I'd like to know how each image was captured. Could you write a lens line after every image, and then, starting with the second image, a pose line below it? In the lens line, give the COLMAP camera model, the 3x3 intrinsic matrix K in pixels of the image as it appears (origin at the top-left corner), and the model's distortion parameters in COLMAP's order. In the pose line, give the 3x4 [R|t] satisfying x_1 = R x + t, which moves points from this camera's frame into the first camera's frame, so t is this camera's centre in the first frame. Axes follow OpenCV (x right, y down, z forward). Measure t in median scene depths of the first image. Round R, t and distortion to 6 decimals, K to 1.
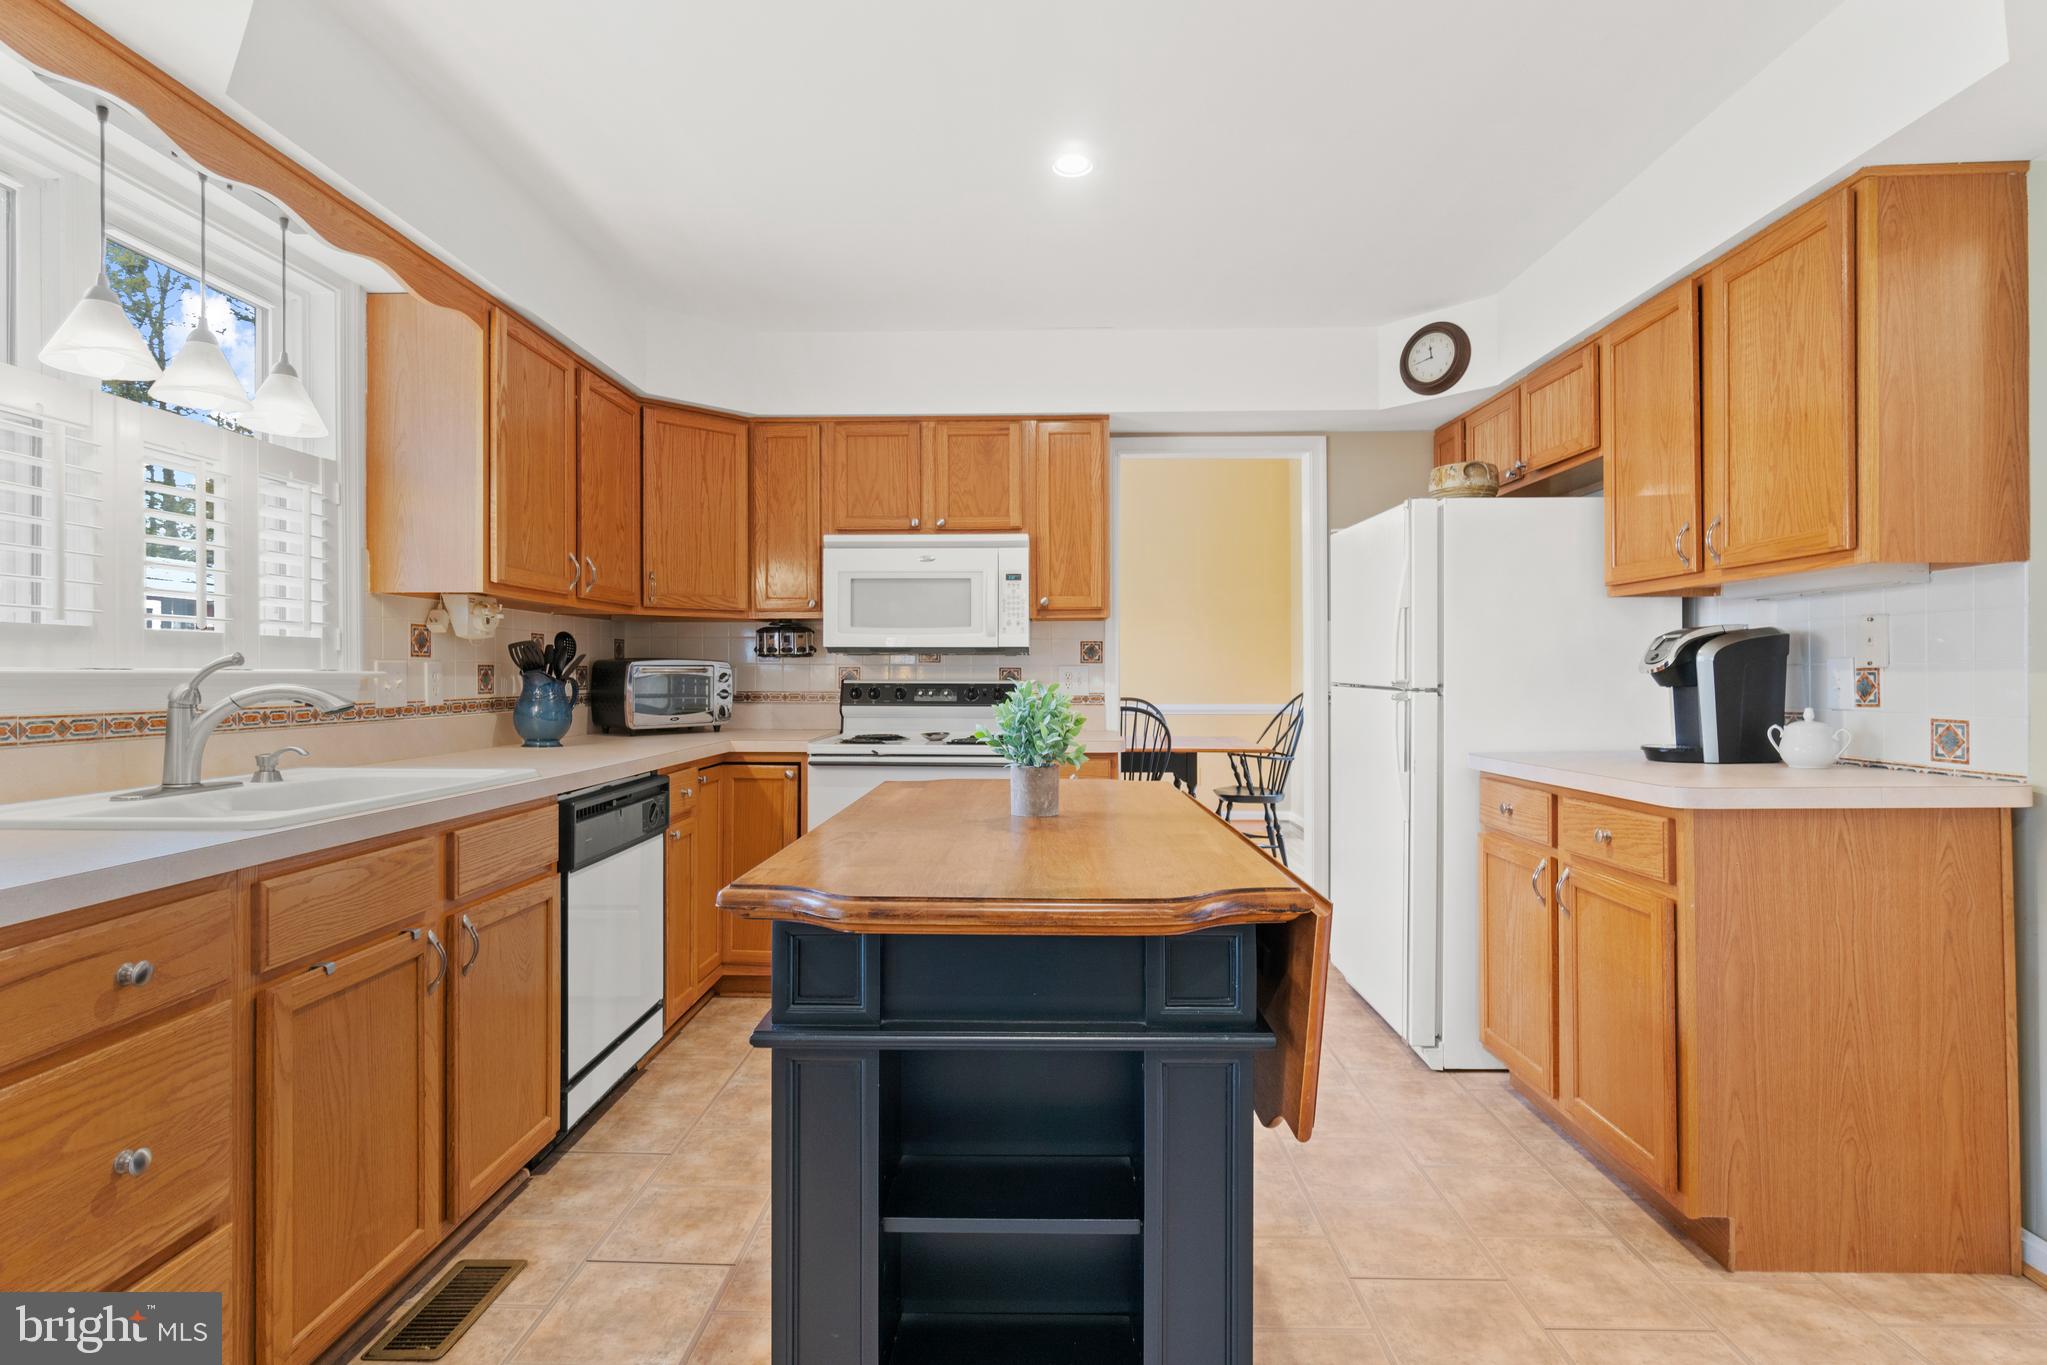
lens RADIAL K [[1051.0, 0, 1022.0], [0, 1051.0, 677.4], [0, 0, 1]] dist [-0.000088, 0.000005]
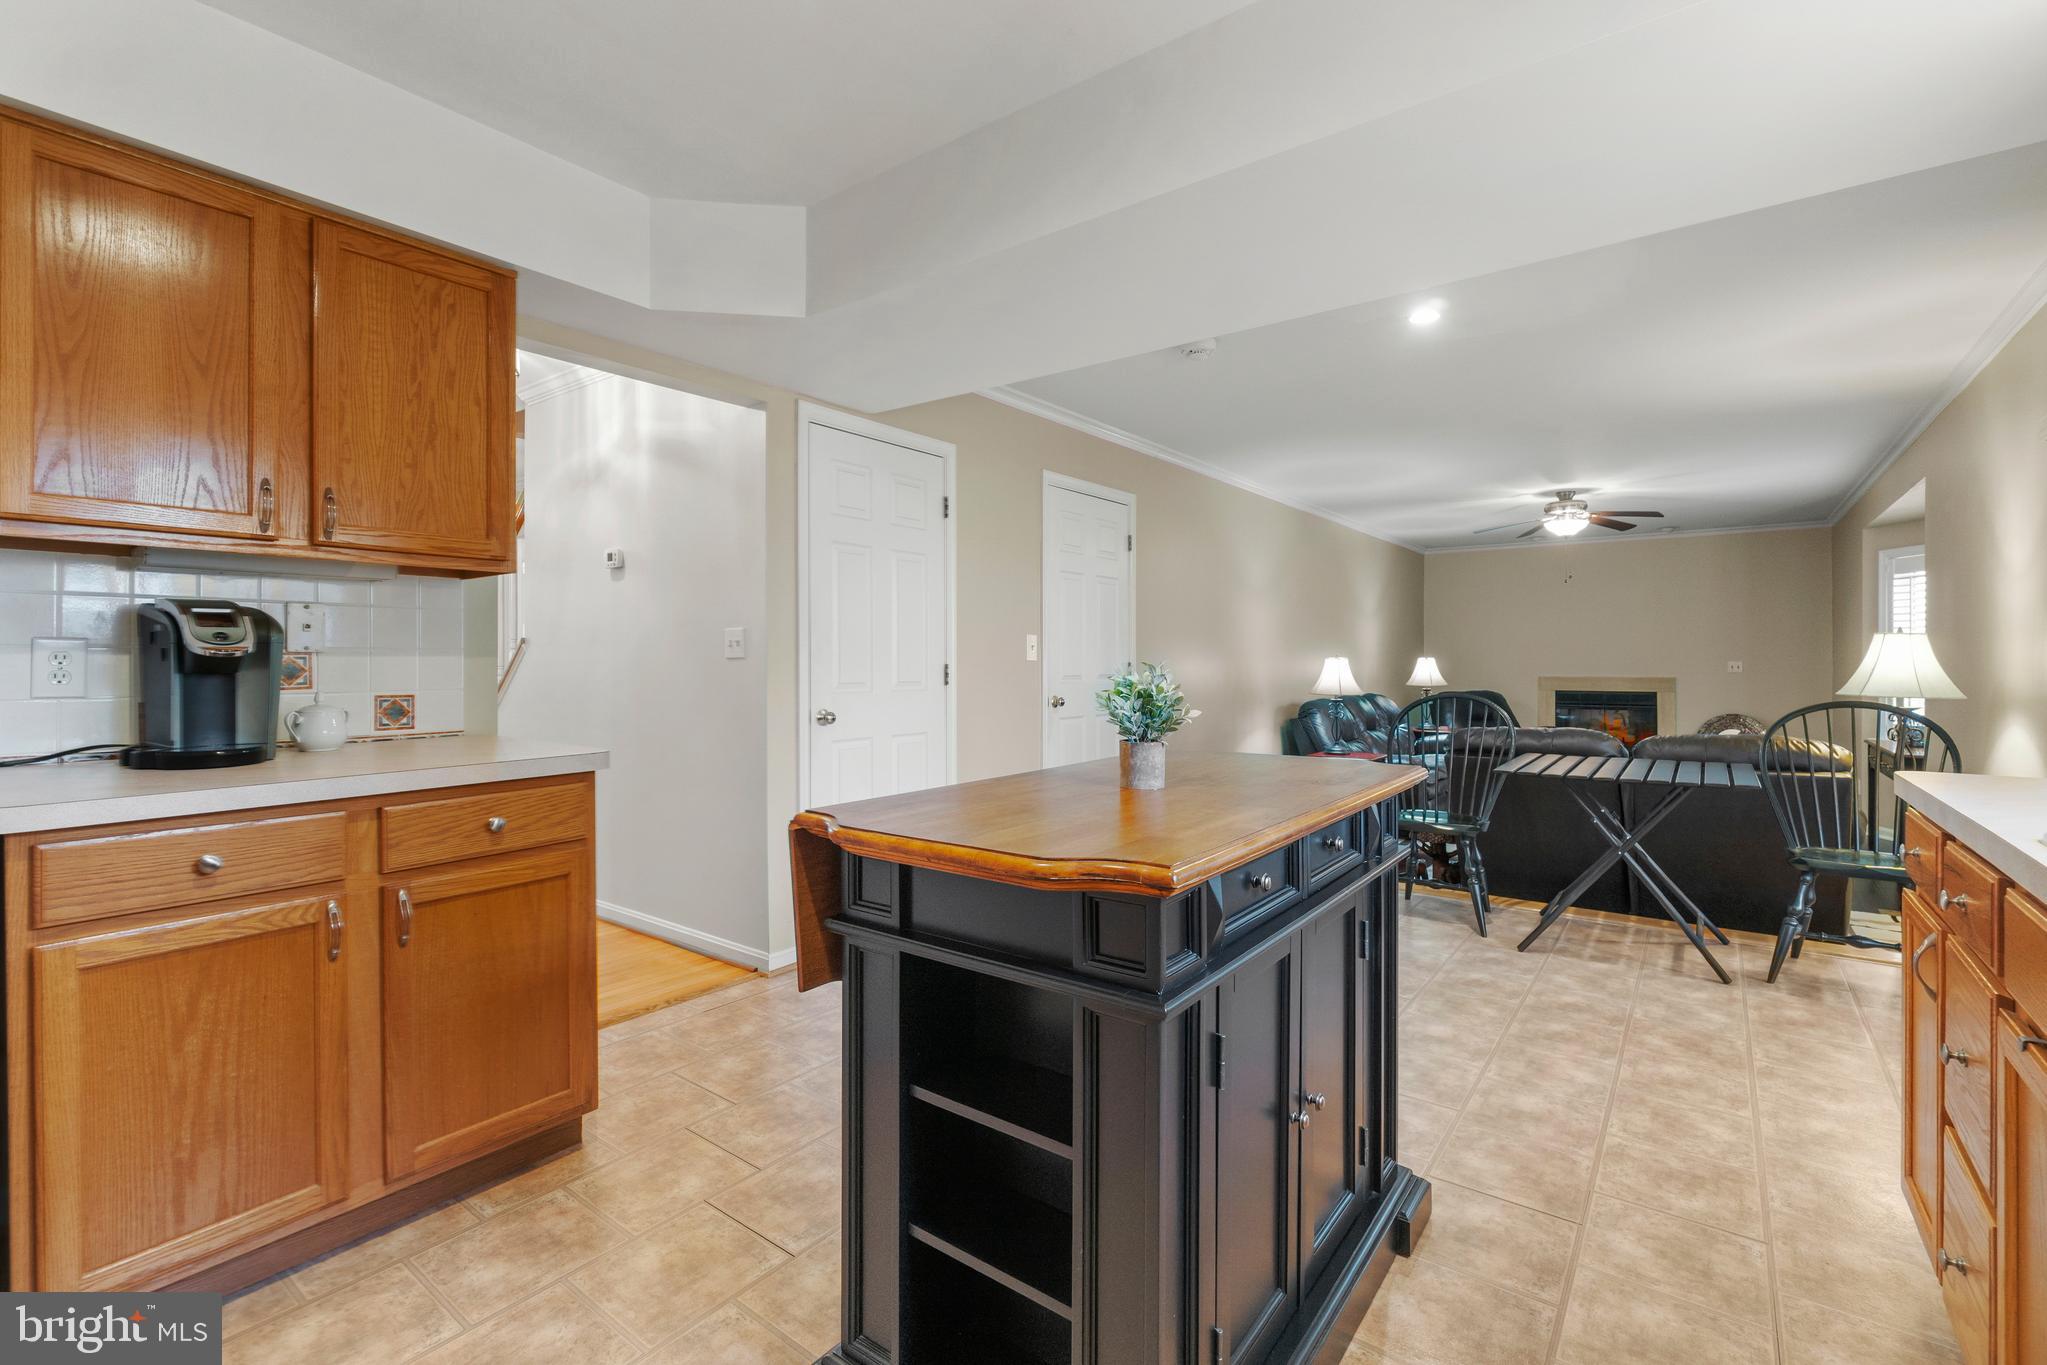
lens RADIAL K [[893.0, 0, 1022.6], [0, 893.0, 661.1], [0, 0, 1]] dist [0.002271, 0.000093]
pose [[-0.807548, -0.003223, 0.589793, -0.329816], [0.002948, 0.999951, 0.009501, -0.007511], [-0.589795, 0.009411, -0.807498, 1.385620]]
